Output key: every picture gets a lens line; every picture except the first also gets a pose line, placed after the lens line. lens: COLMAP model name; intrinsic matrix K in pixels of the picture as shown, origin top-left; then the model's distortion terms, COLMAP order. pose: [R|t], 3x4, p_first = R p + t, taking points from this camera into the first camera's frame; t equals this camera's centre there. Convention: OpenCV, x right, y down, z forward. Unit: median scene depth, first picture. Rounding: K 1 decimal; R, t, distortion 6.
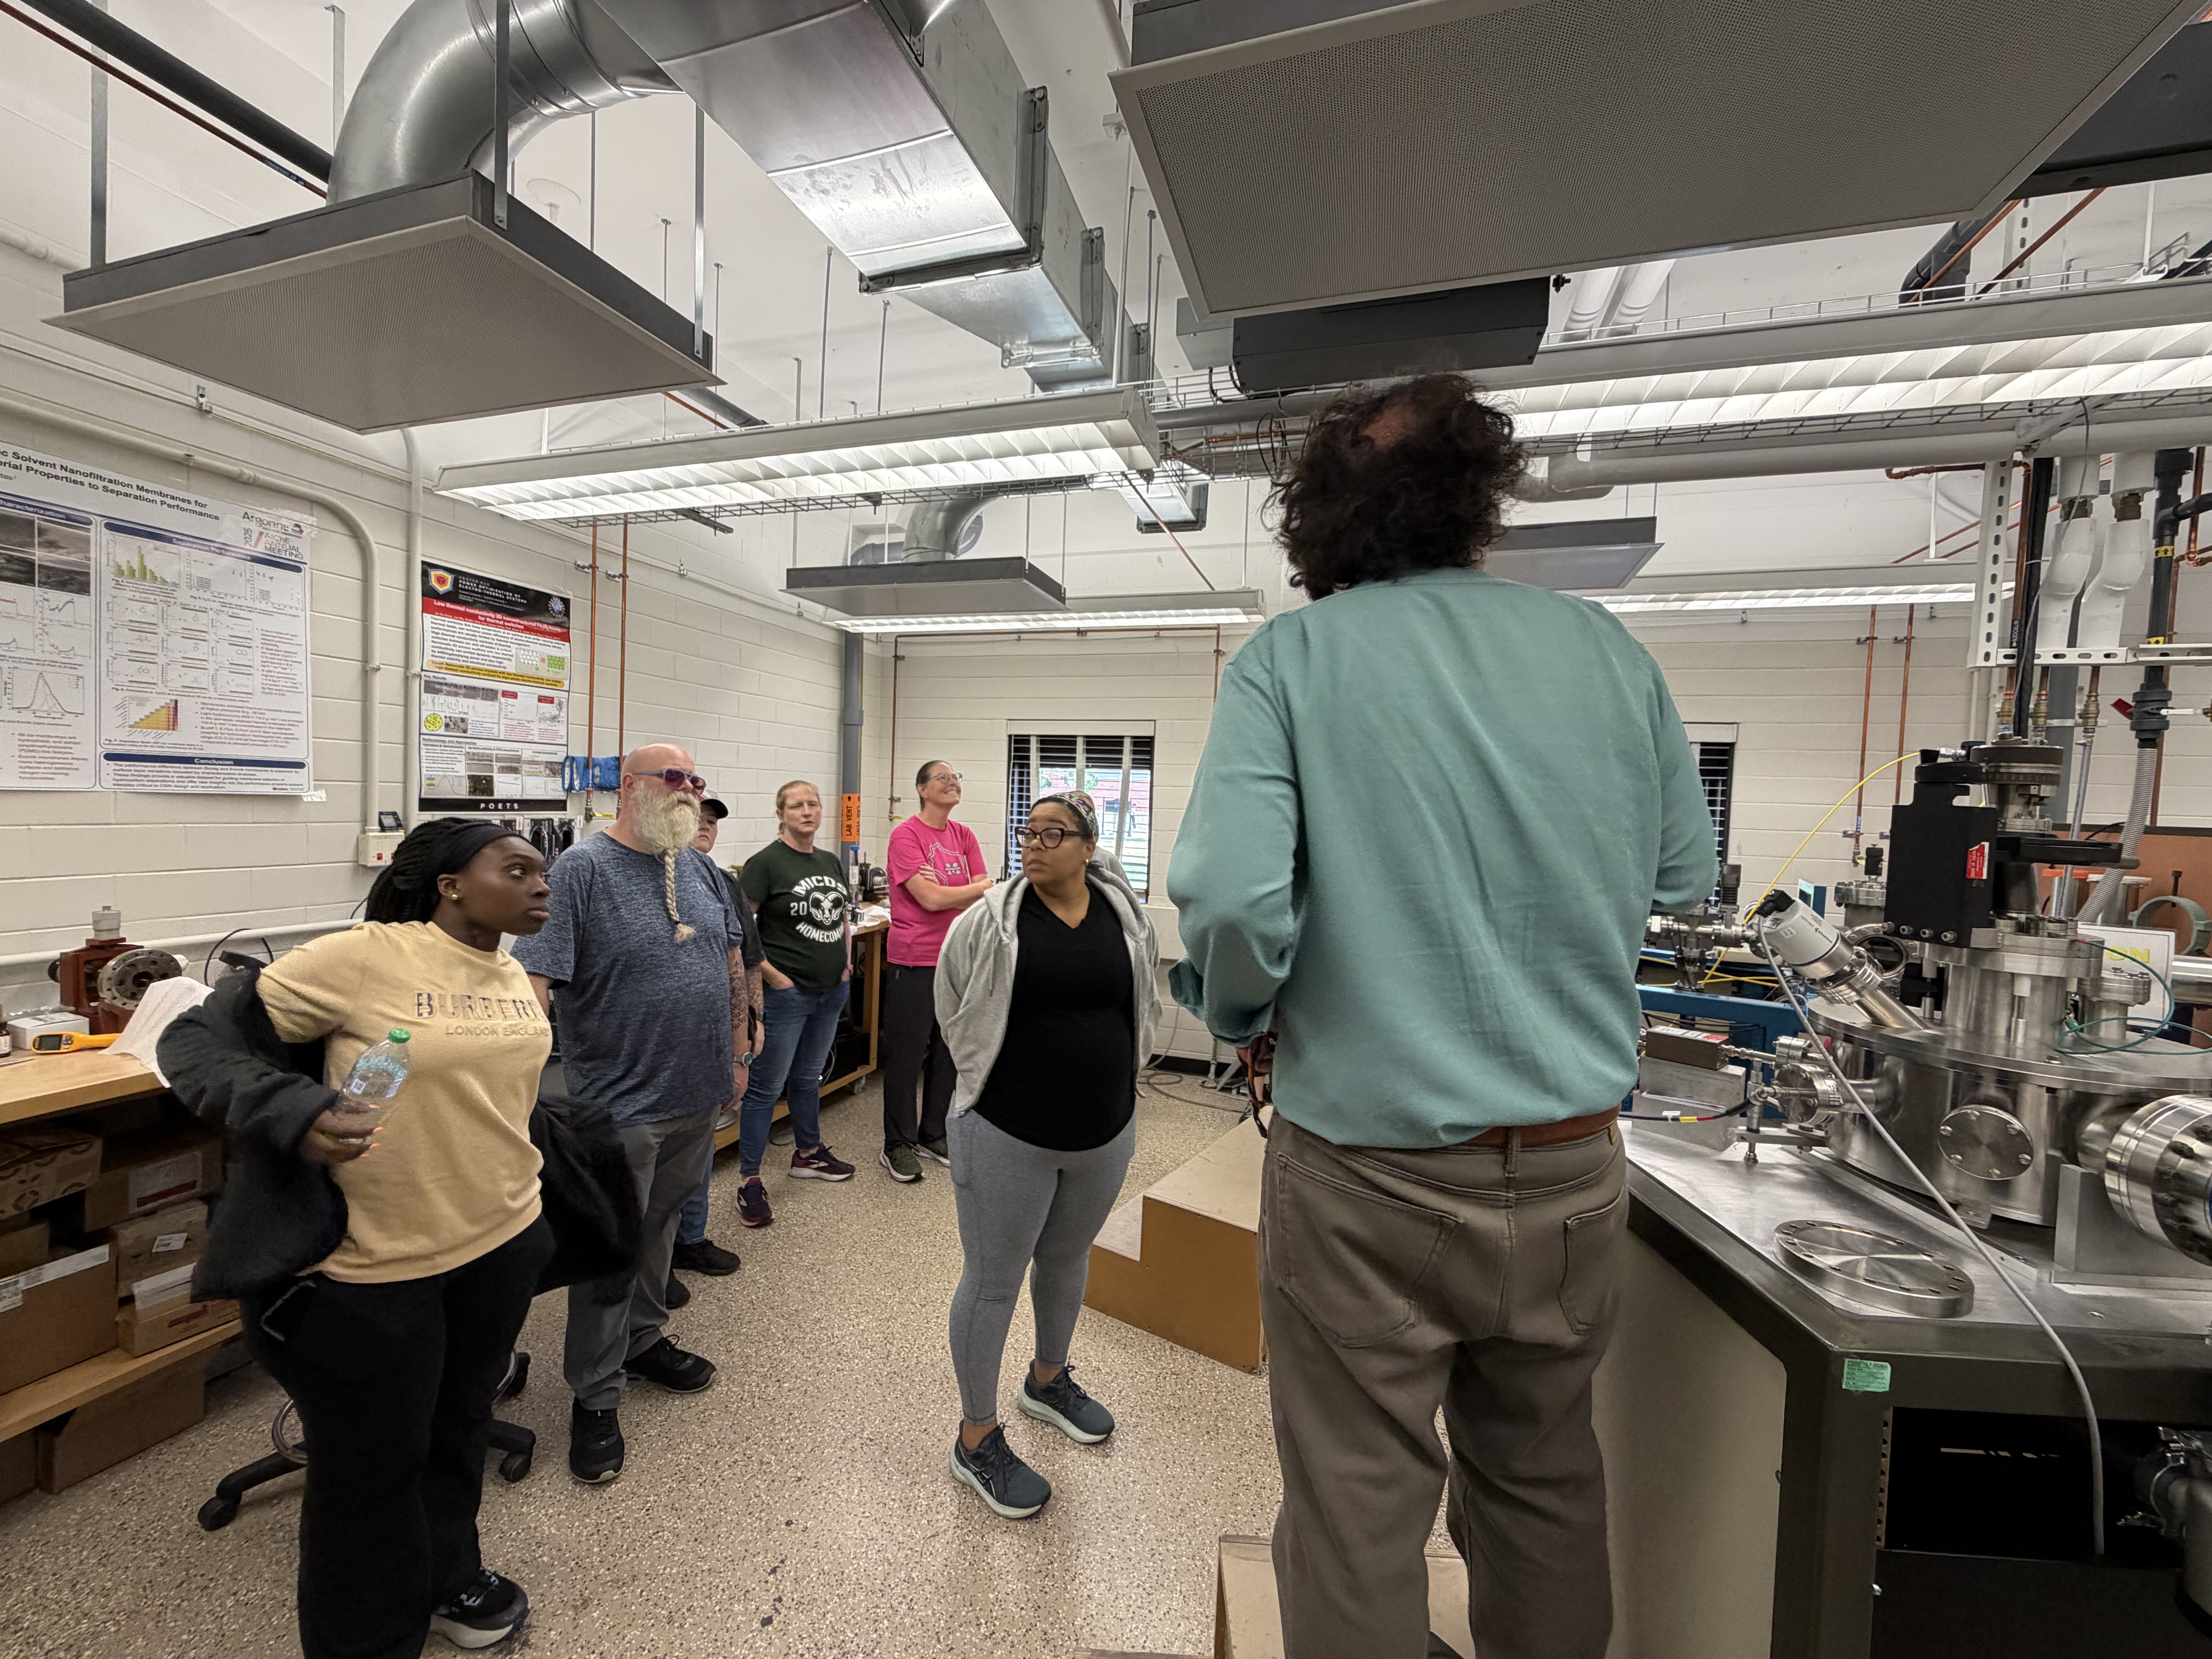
lens RADIAL K [[876.4, 0, 1102.7], [0, 876.4, 840.5], [0, 0, 1]] dist [-0.012778, -0.000234]
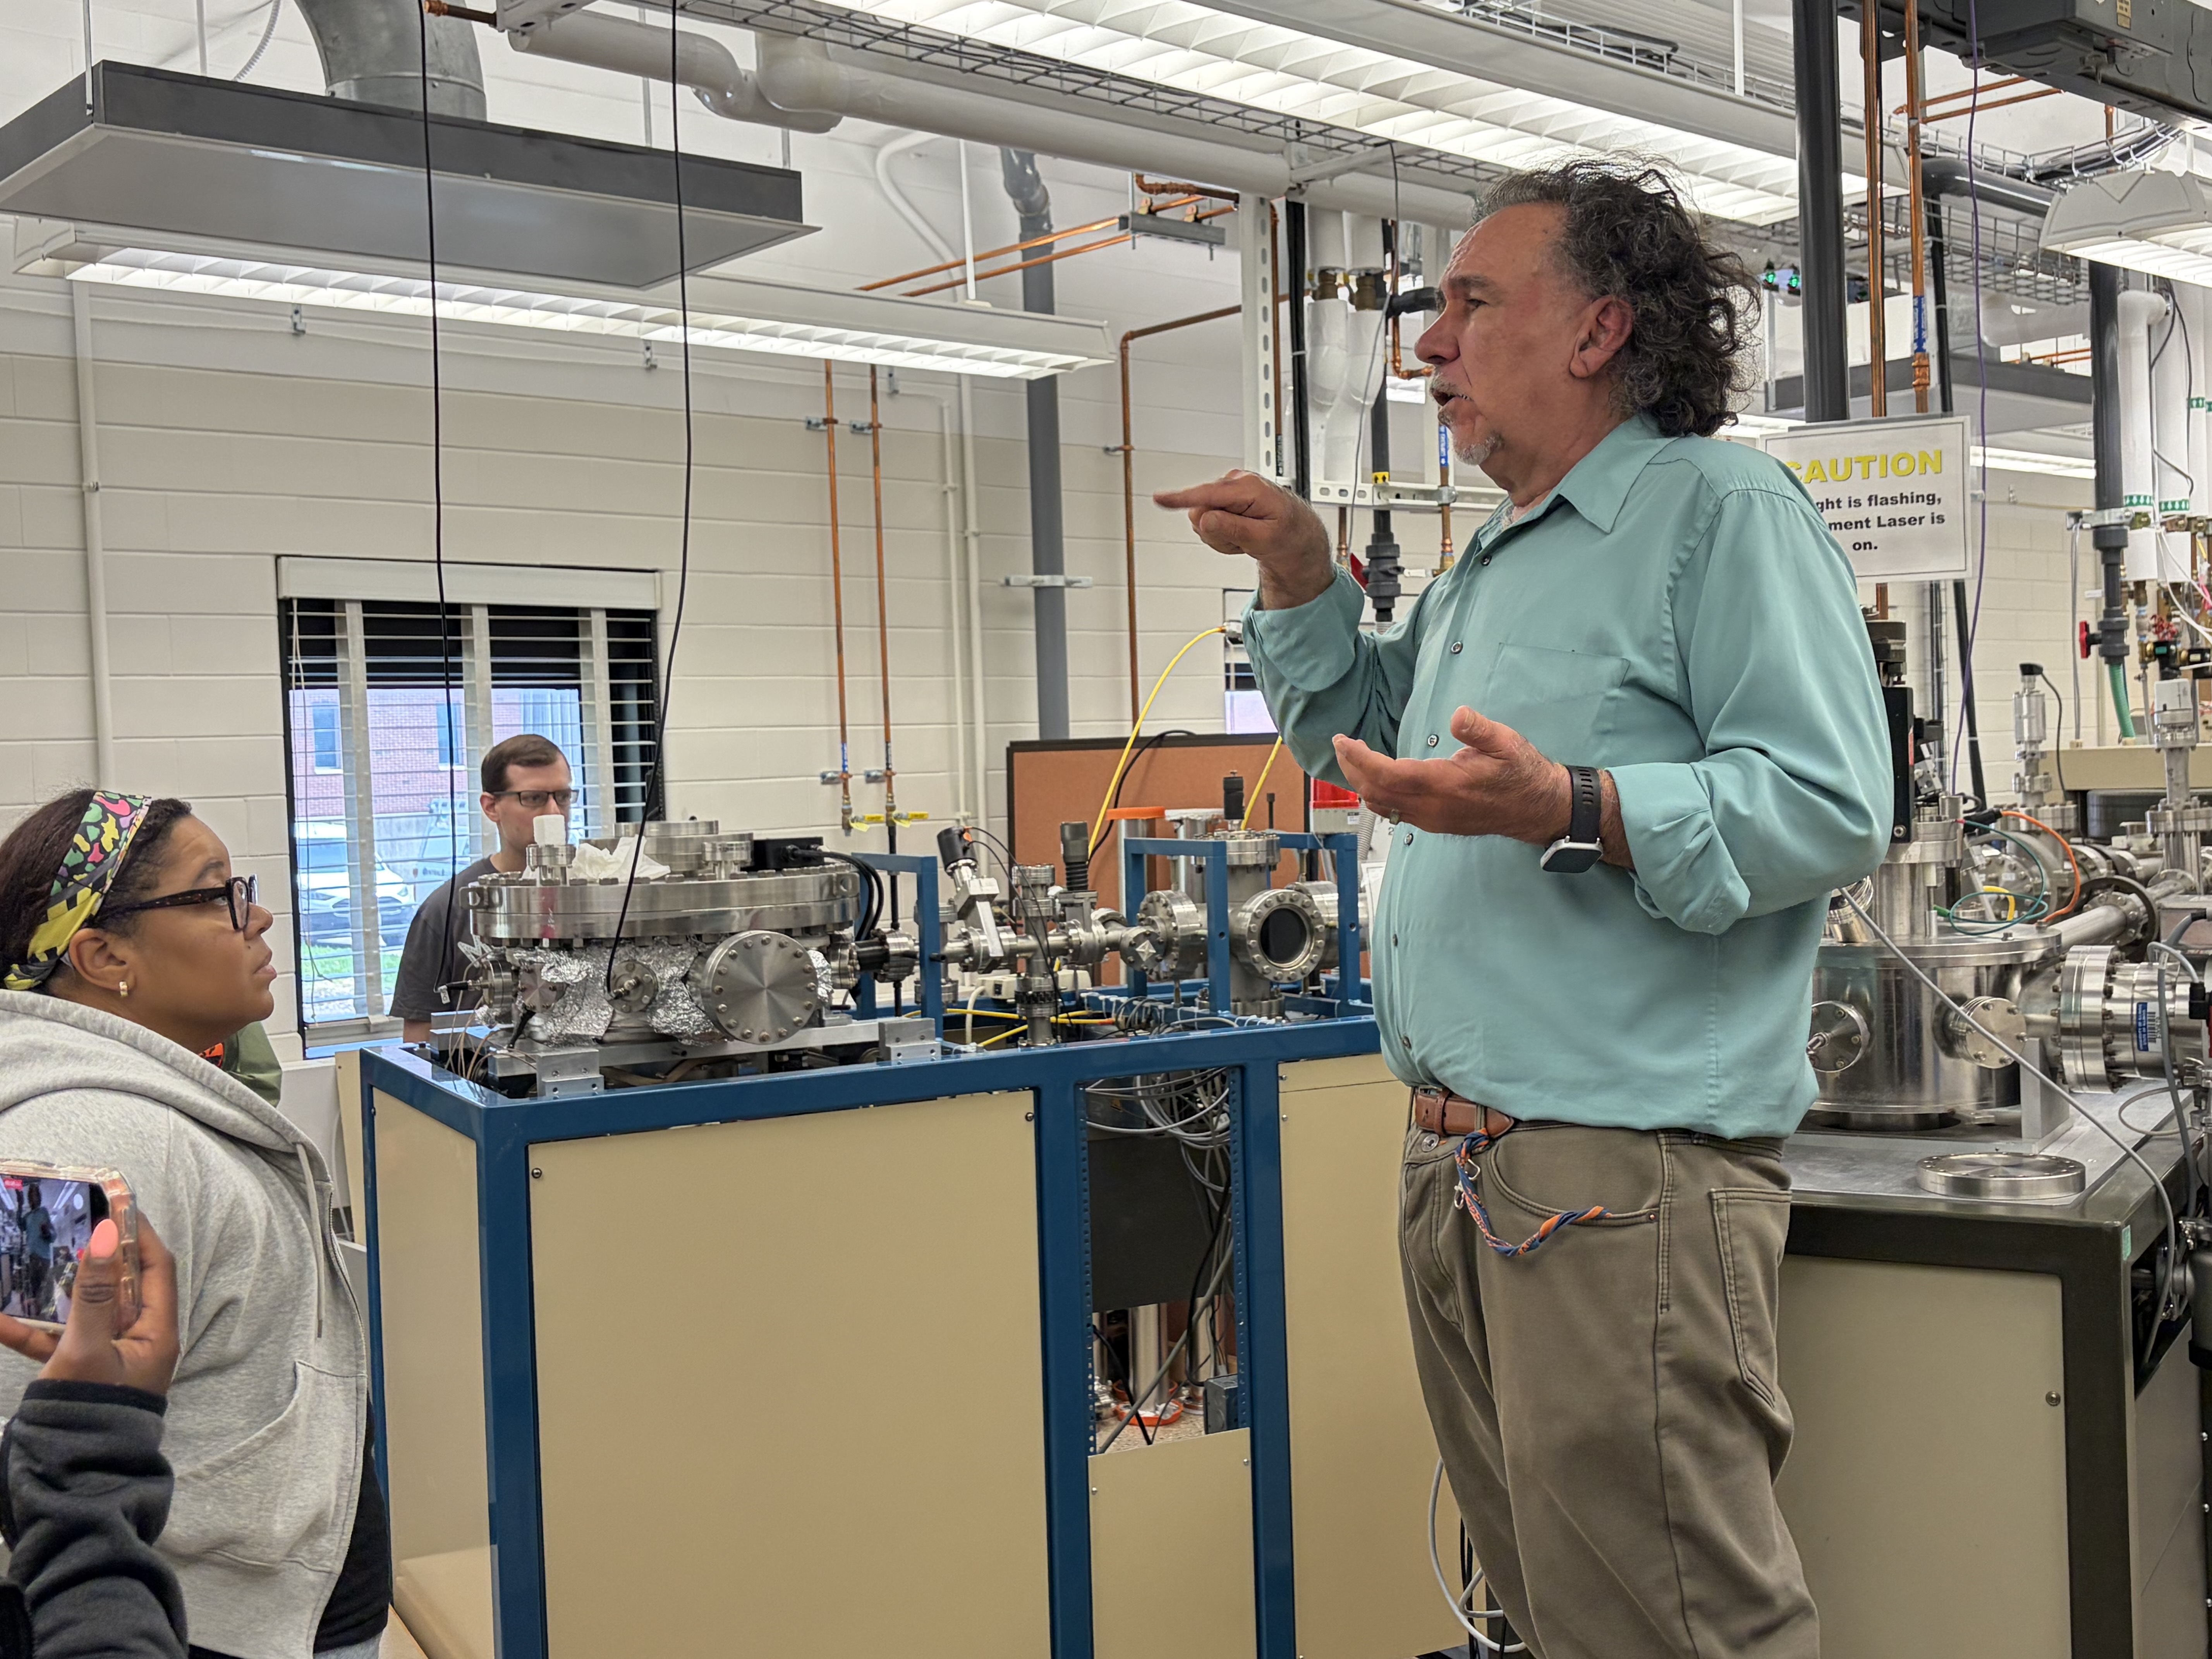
lens RADIAL K [[2400.3, 0, 1112.9], [0, 2400.3, 815.8], [0, 0, 1]] dist [0.024687, 0.000000]
pose [[0.483776, -0.073419, 0.872107, -0.627967], [0.091511, 0.995256, 0.033024, -0.030306], [-0.870394, 0.063831, 0.488200, 0.201559]]
